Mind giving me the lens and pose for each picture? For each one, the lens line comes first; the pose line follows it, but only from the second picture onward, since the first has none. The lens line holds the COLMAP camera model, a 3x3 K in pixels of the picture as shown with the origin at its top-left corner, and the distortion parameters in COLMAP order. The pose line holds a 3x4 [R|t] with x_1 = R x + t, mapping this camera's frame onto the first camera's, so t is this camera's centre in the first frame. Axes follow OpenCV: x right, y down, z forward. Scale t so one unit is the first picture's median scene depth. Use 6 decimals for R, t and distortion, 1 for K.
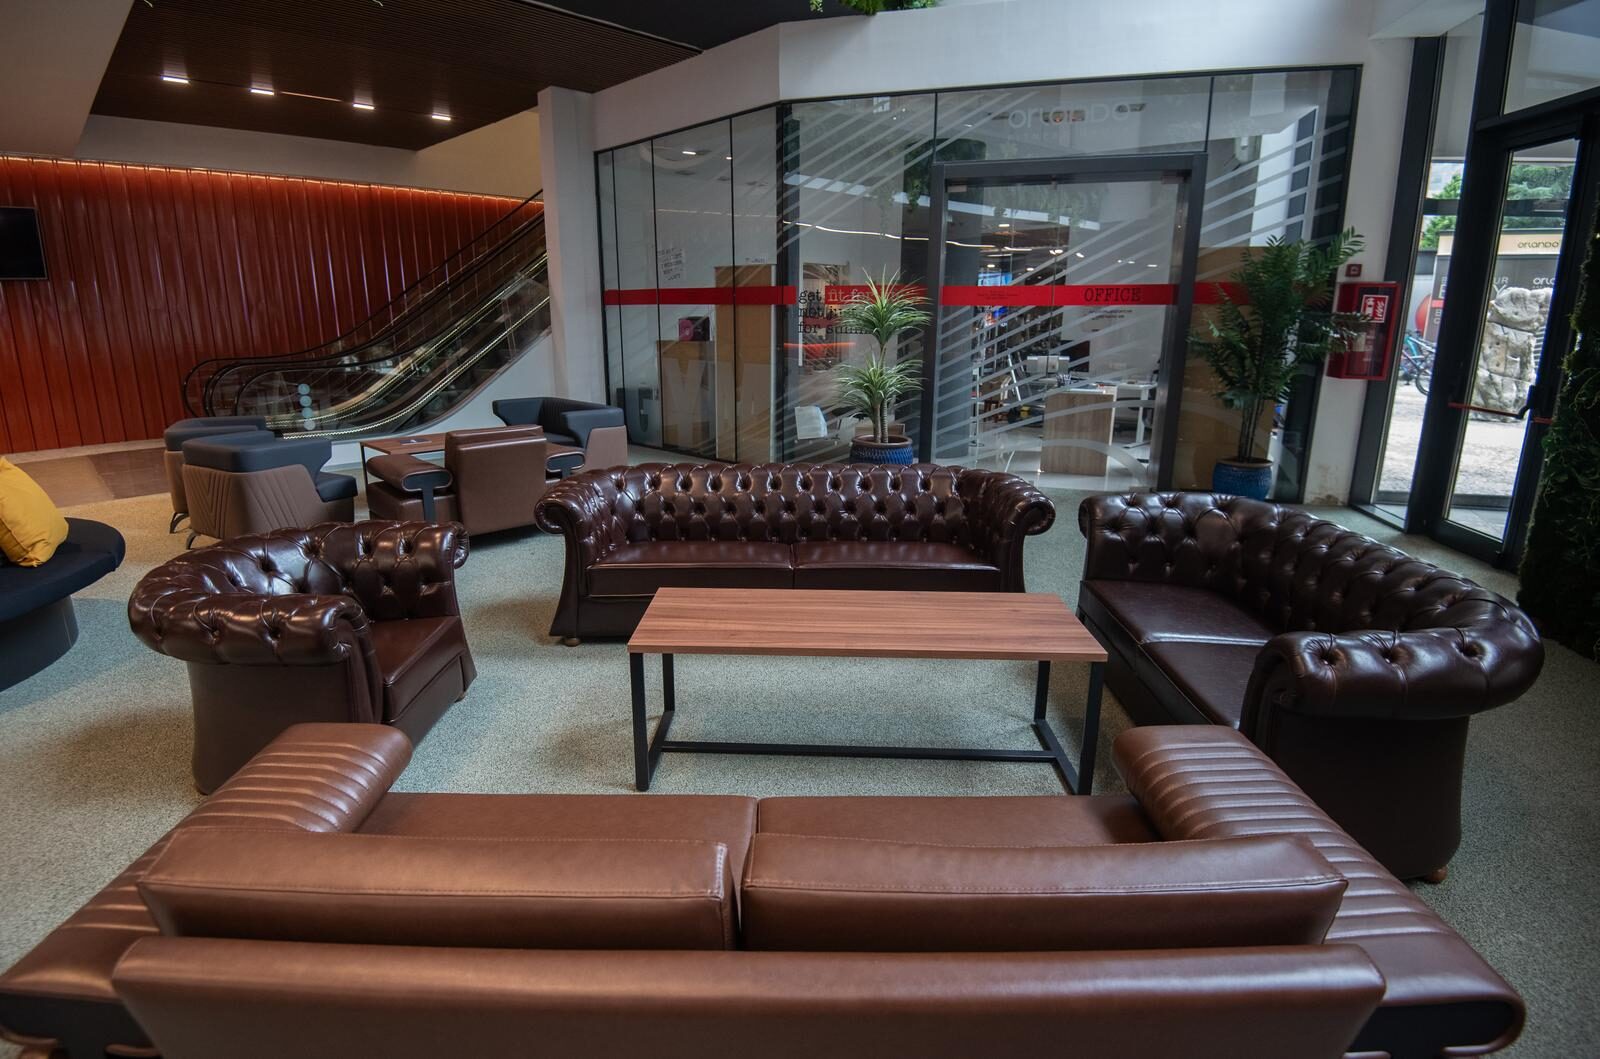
lens RADIAL K [[819.6, 0, 800.0], [0, 819.6, 529.5], [0, 0, 1]] dist [-0.049244, -0.000685]
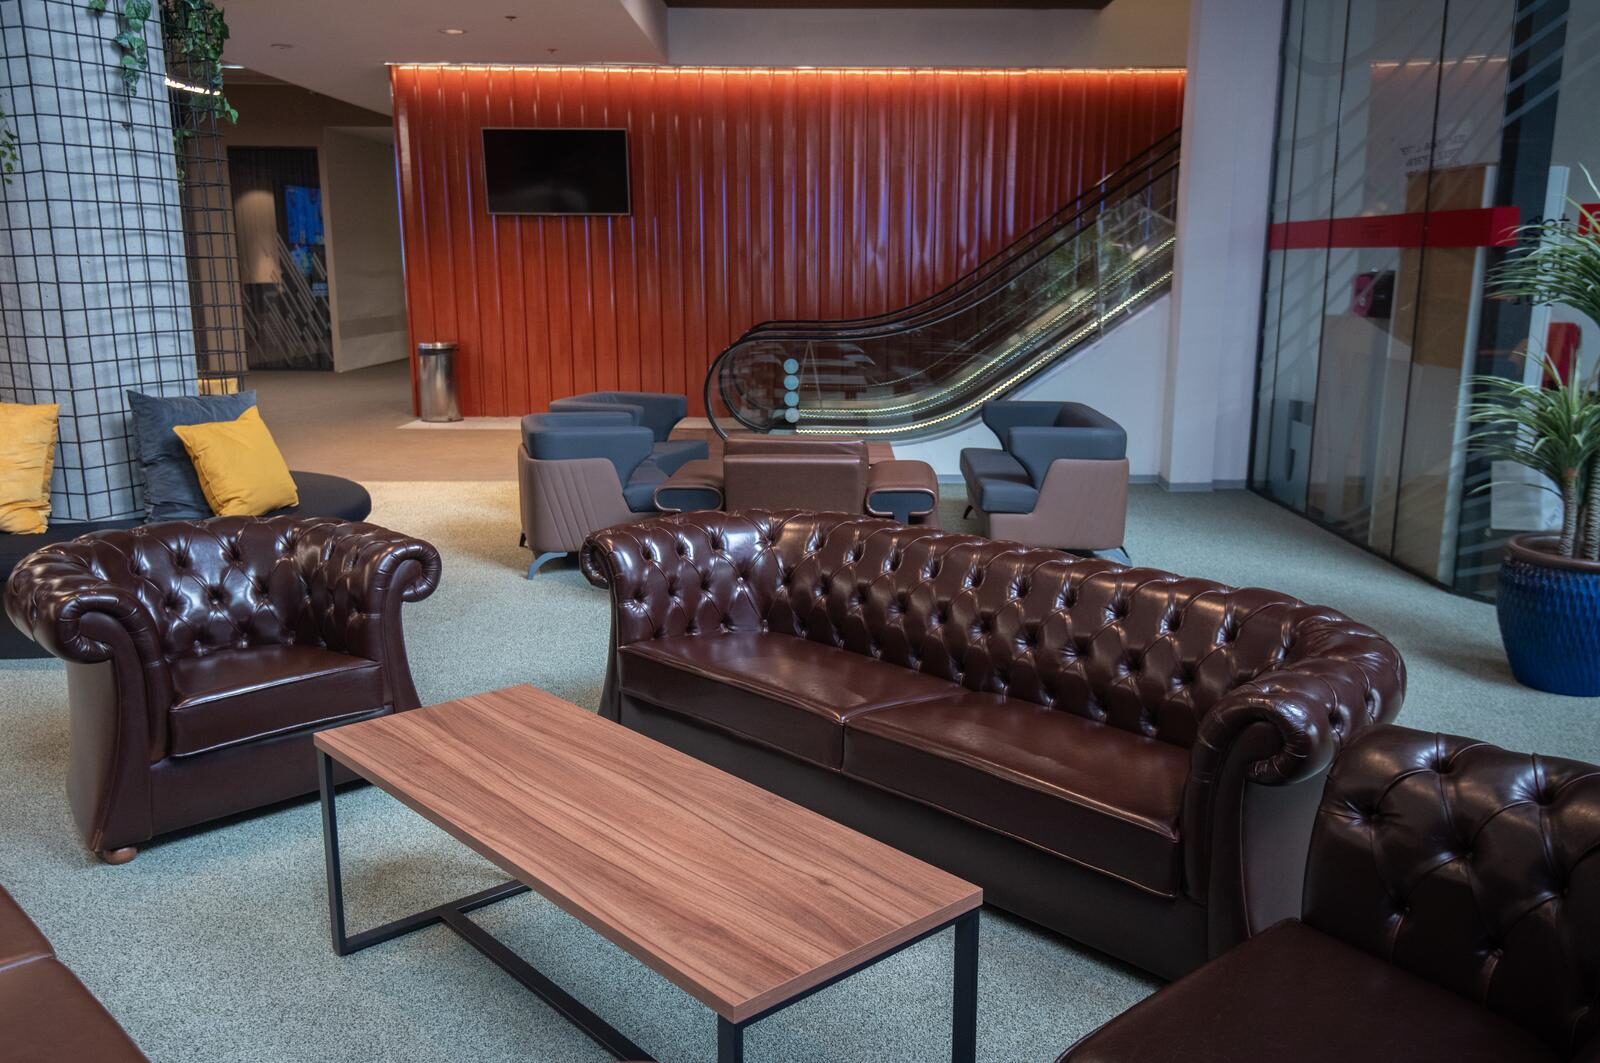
lens RADIAL K [[1353.0, 0, 799.6], [0, 1353.0, 557.7], [0, 0, 1]] dist [0.122653, 0.002324]
pose [[0.675359, 0.154676, -0.721086, 0.312834], [-0.188878, 0.981425, 0.033619, -0.044668], [0.712892, 0.113492, 0.692030, 0.155916]]
